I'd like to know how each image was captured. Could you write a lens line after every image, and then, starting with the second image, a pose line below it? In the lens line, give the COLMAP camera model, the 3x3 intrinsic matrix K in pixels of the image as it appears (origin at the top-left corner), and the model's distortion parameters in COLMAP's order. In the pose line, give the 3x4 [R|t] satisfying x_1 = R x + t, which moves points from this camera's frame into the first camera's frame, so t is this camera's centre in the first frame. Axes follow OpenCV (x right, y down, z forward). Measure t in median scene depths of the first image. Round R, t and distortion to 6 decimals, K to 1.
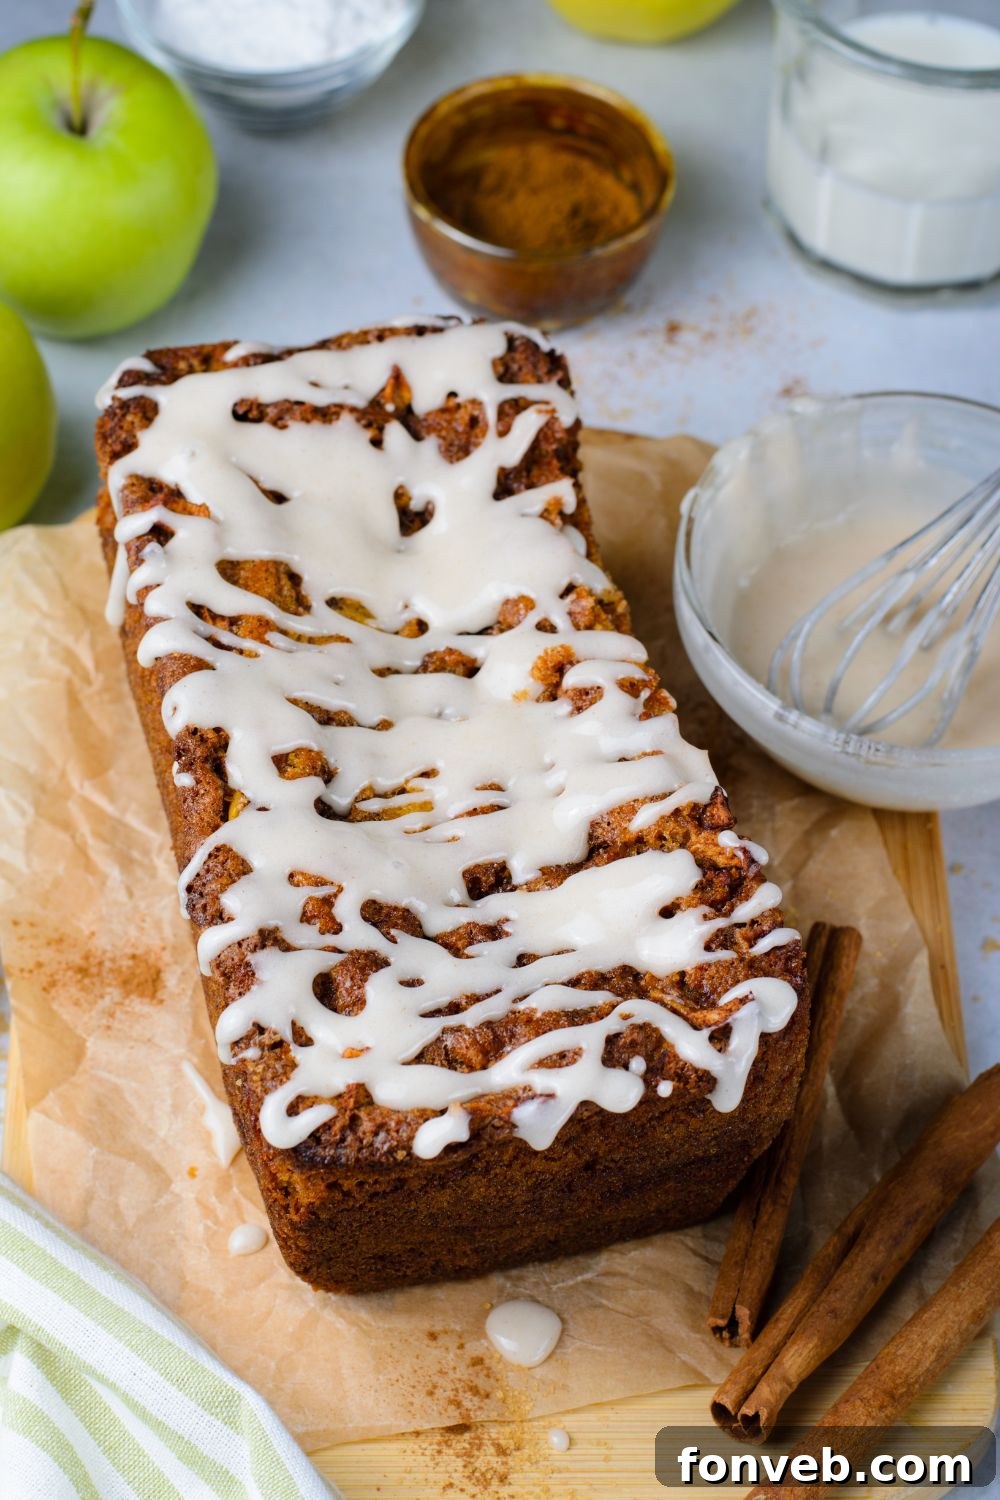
lens RADIAL K [[3784.0, 0, 458.9], [0, 3784.0, 751.1], [0, 0, 1]] dist [-0.183064, -0.063177]
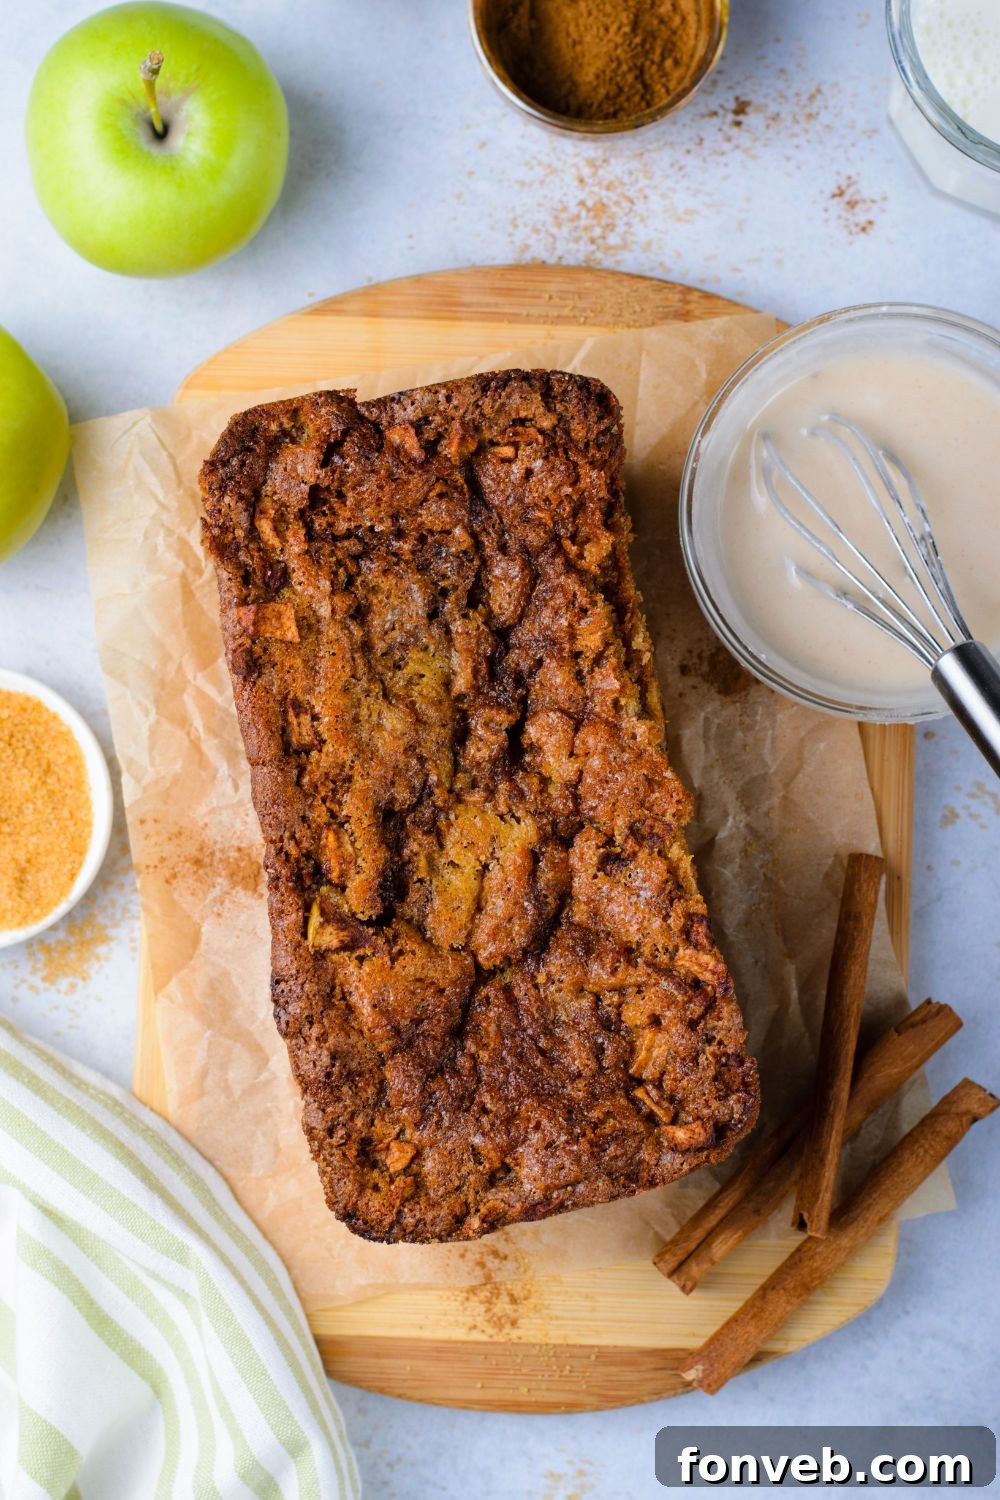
lens RADIAL K [[3784.0, 0, 458.9], [0, 3784.0, 751.1], [0, 0, 1]] dist [-0.183064, -0.063177]
pose [[0.998191, 0.047947, -0.036268, 0.028837], [-0.017426, 0.808128, 0.588749, -0.705847], [0.057538, -0.587052, 0.807502, 0.028369]]
